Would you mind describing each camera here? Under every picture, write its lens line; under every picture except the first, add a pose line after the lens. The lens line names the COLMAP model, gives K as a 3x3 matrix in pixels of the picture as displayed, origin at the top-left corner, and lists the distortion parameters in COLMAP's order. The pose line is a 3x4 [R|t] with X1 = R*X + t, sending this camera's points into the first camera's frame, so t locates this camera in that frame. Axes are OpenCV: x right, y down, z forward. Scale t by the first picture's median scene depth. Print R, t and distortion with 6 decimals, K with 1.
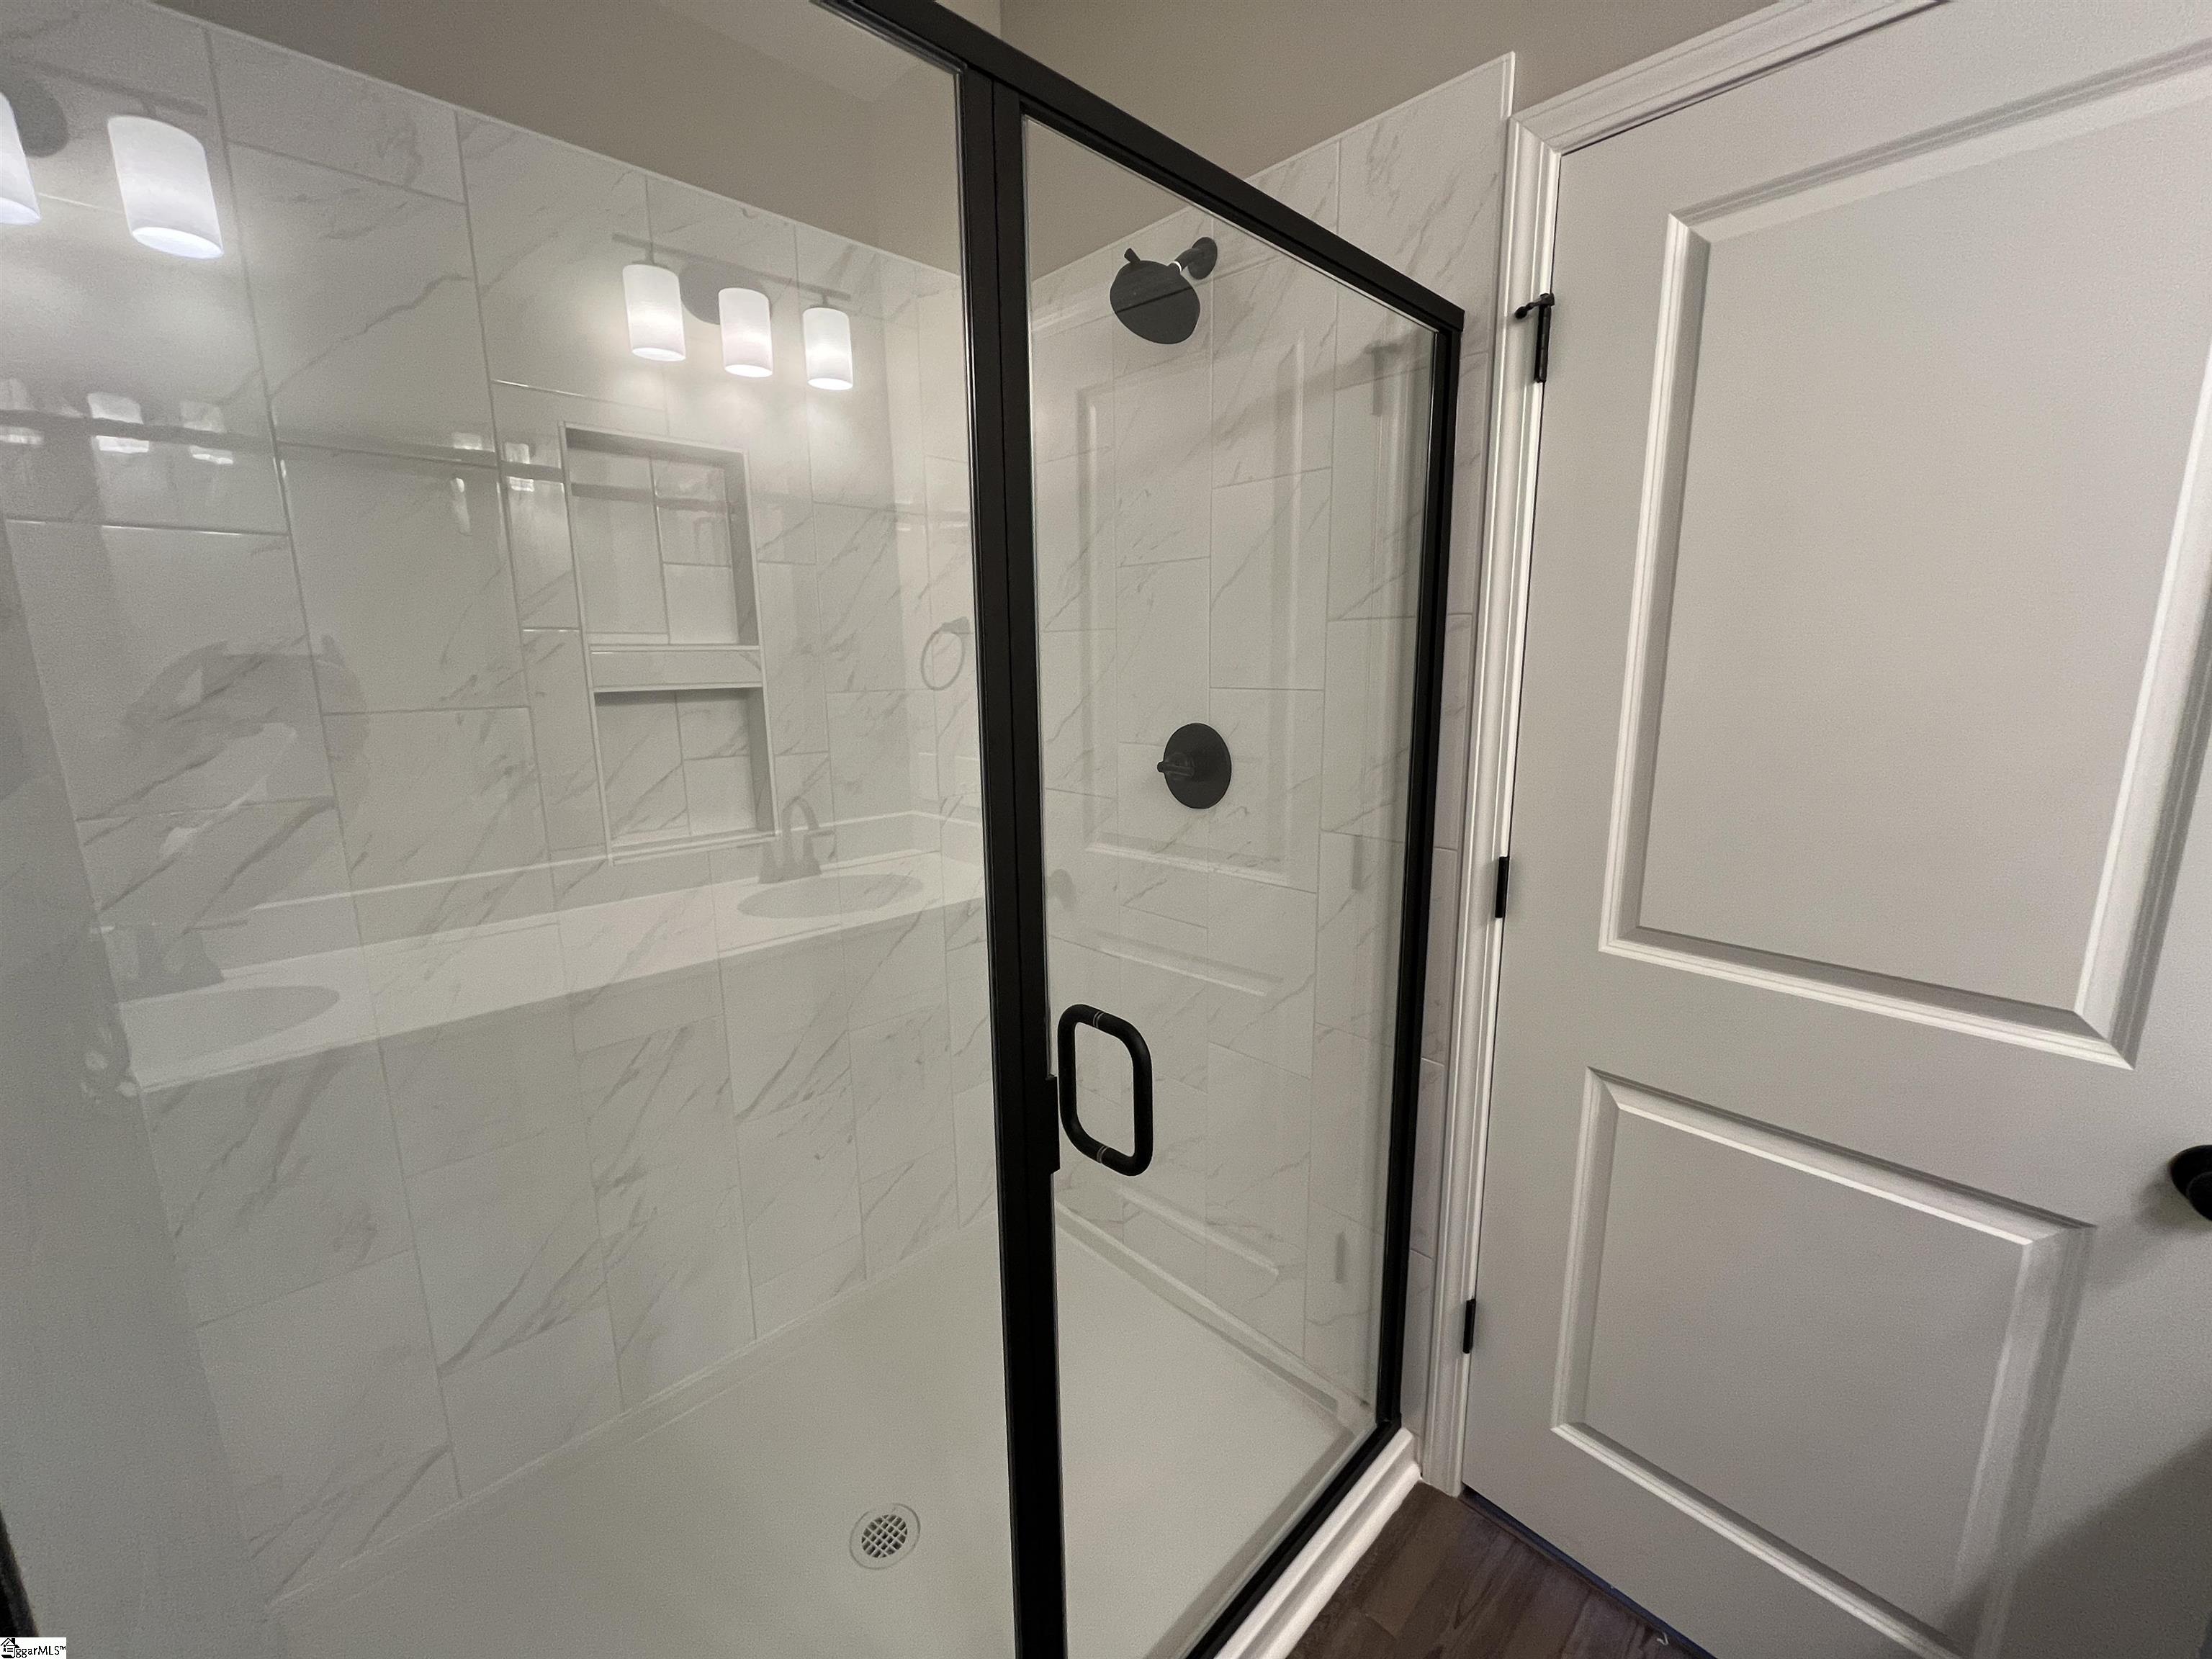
lens RADIAL K [[890.5, 0, 1108.3], [0, 890.5, 830.7], [0, 0, 1]] dist [-0.002669, -0.000567]
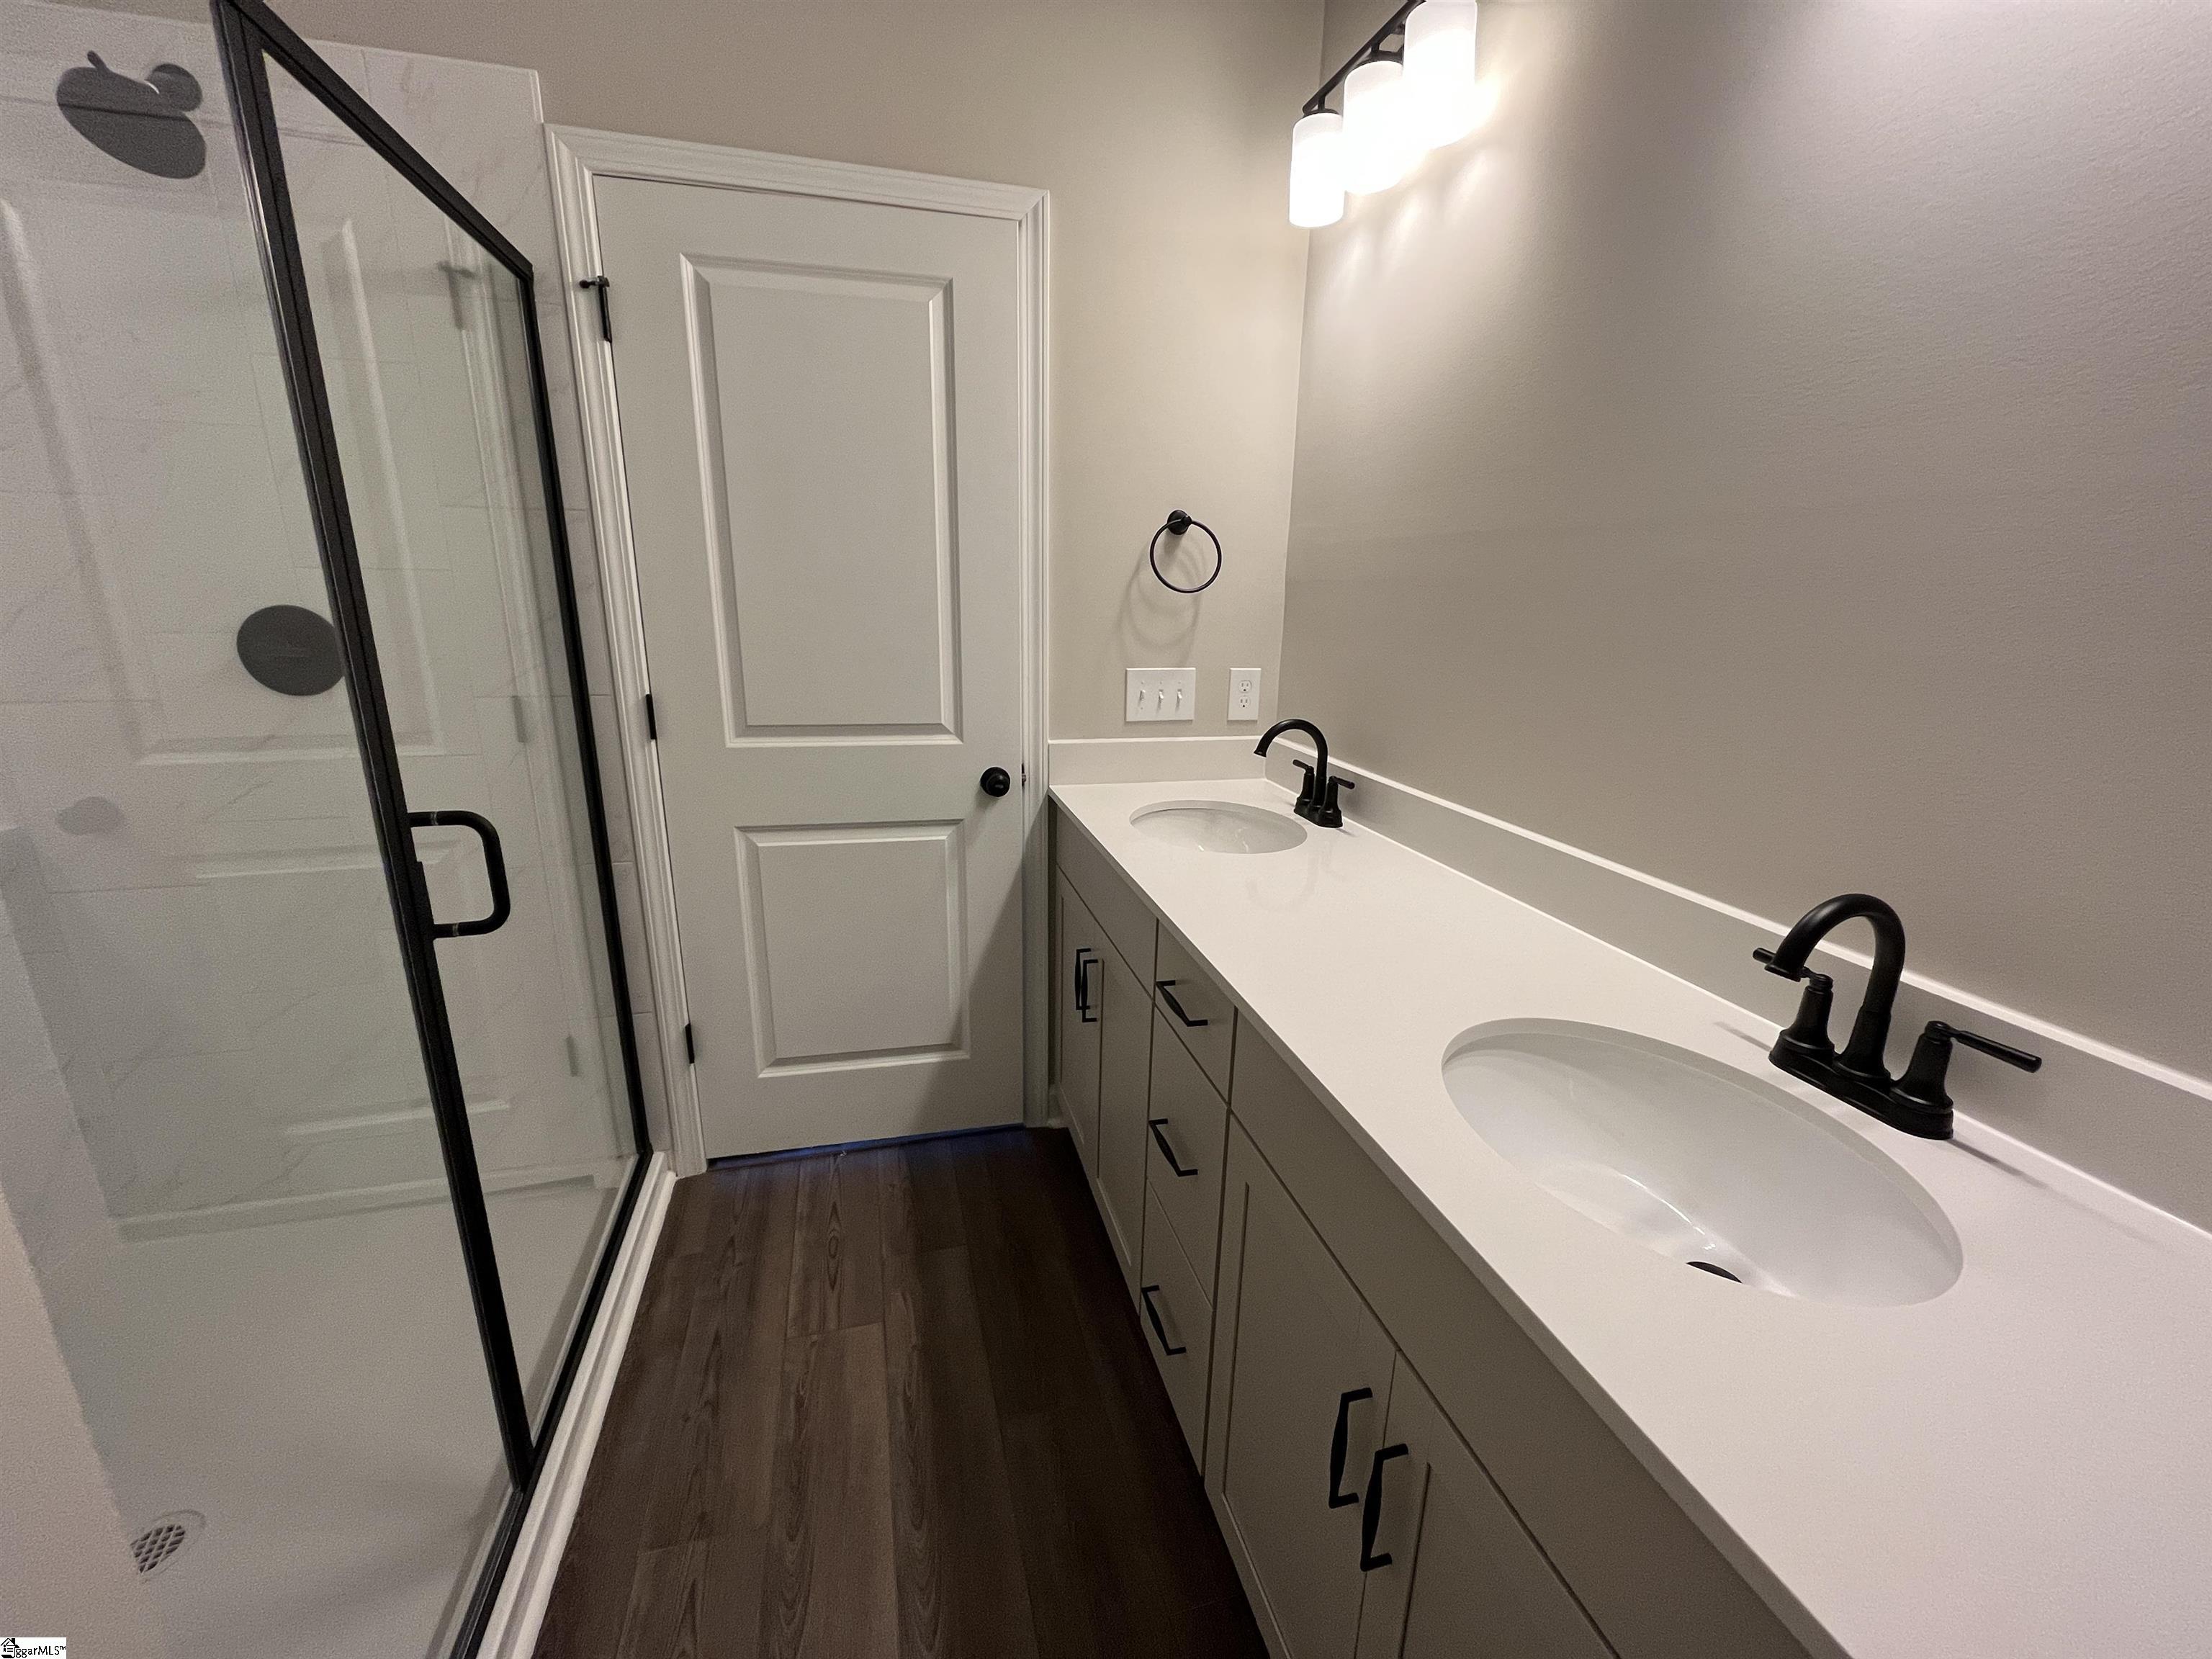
lens RADIAL K [[890.5, 0, 1108.3], [0, 890.5, 830.7], [0, 0, 1]] dist [-0.002669, -0.000567]
pose [[0.485873, -0.214202, 0.847375, -0.443673], [0.142394, 0.975951, 0.165057, 0.114184], [-0.862352, 0.040465, 0.504689, -0.318525]]
